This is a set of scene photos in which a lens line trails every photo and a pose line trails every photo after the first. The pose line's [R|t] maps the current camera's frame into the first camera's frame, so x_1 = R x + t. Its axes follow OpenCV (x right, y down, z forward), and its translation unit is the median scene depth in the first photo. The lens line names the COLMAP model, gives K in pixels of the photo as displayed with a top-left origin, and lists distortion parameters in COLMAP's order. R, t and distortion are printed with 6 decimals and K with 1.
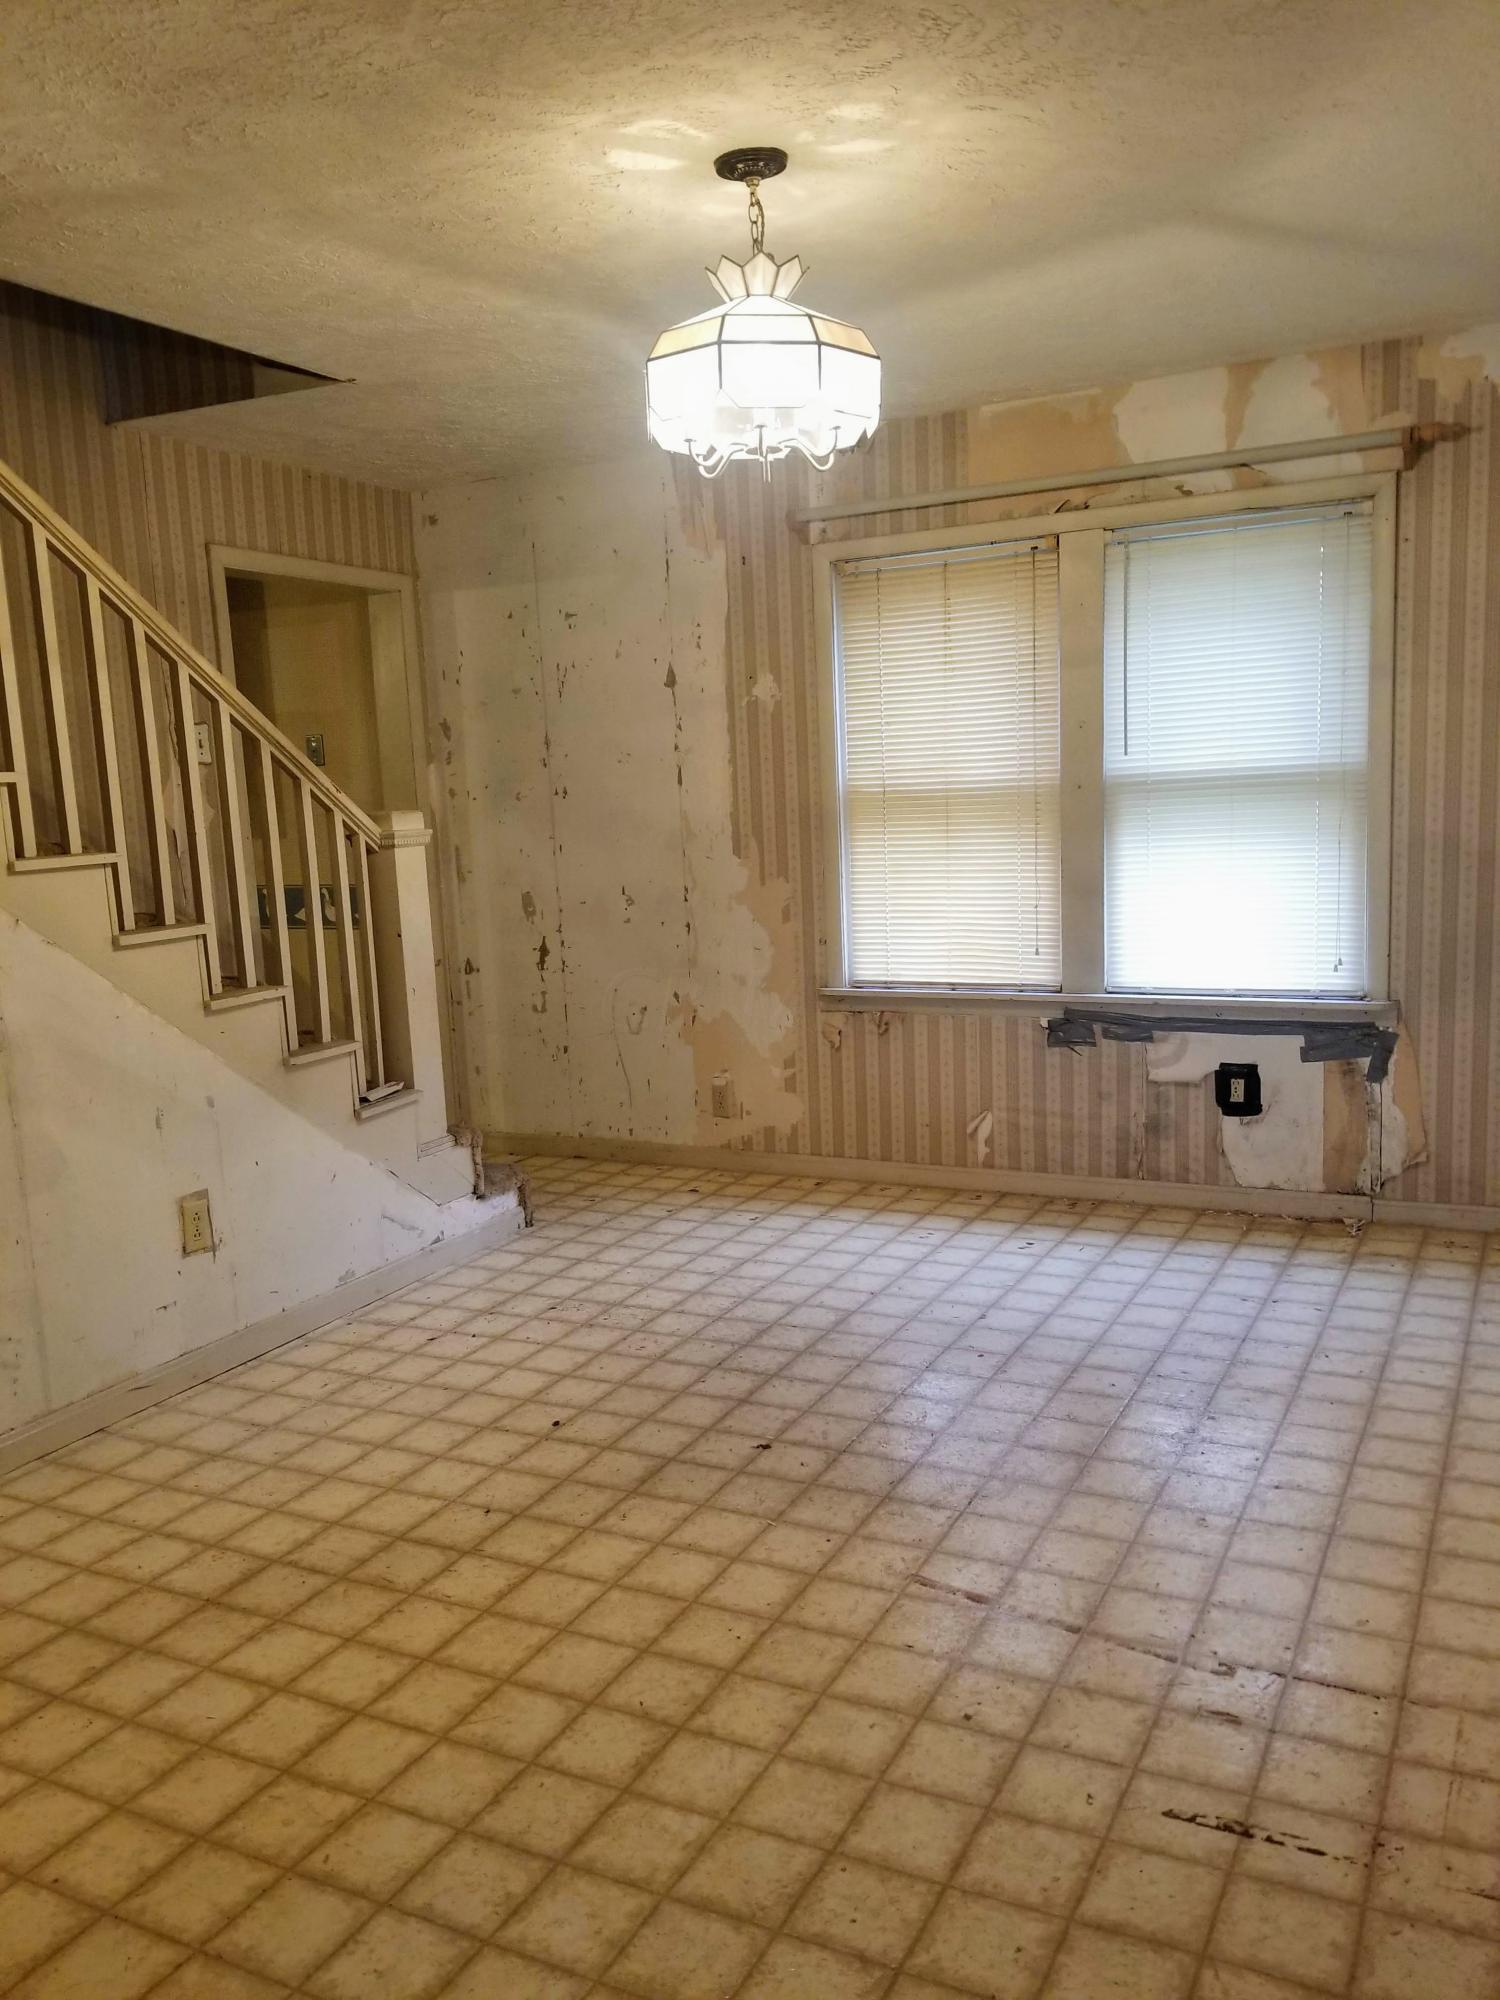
lens RADIAL K [[1580.1, 0, 754.2], [0, 1580.1, 1004.6], [0, 0, 1]] dist [0.002113, -0.018144]
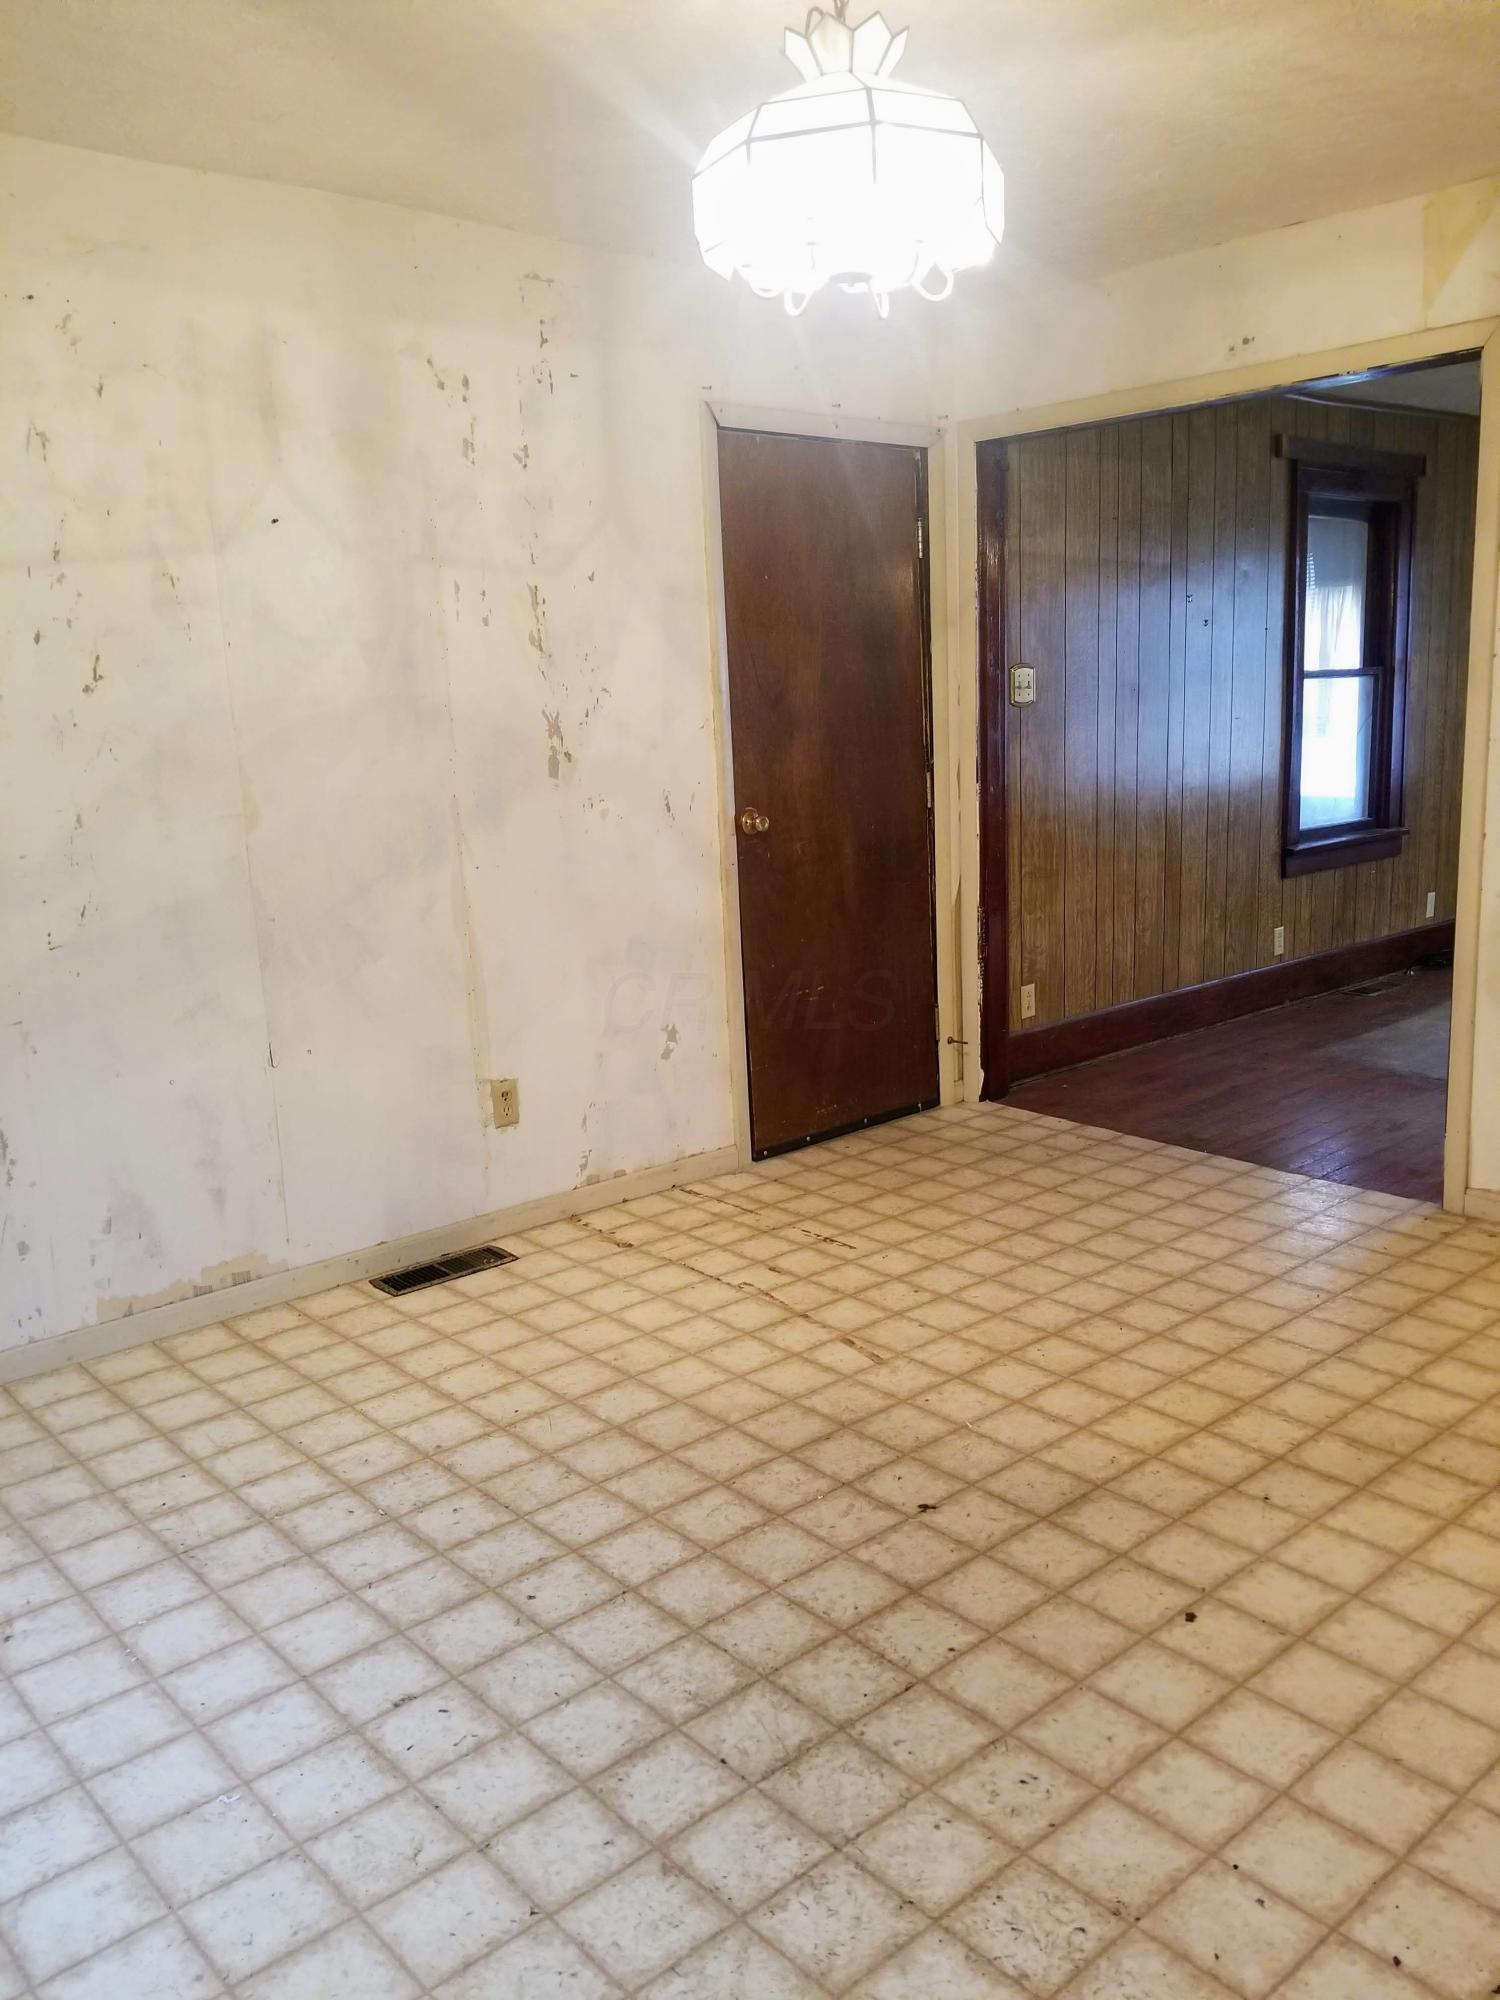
lens RADIAL K [[1580.1, 0, 744.1], [0, 1580.1, 995.9], [0, 0, 1]] dist [0.002113, -0.018144]
pose [[-0.926204, 0.008909, 0.376918, -0.240251], [0.127406, 0.948305, 0.290663, -0.249573], [-0.354844, 0.317235, -0.879459, 1.843635]]
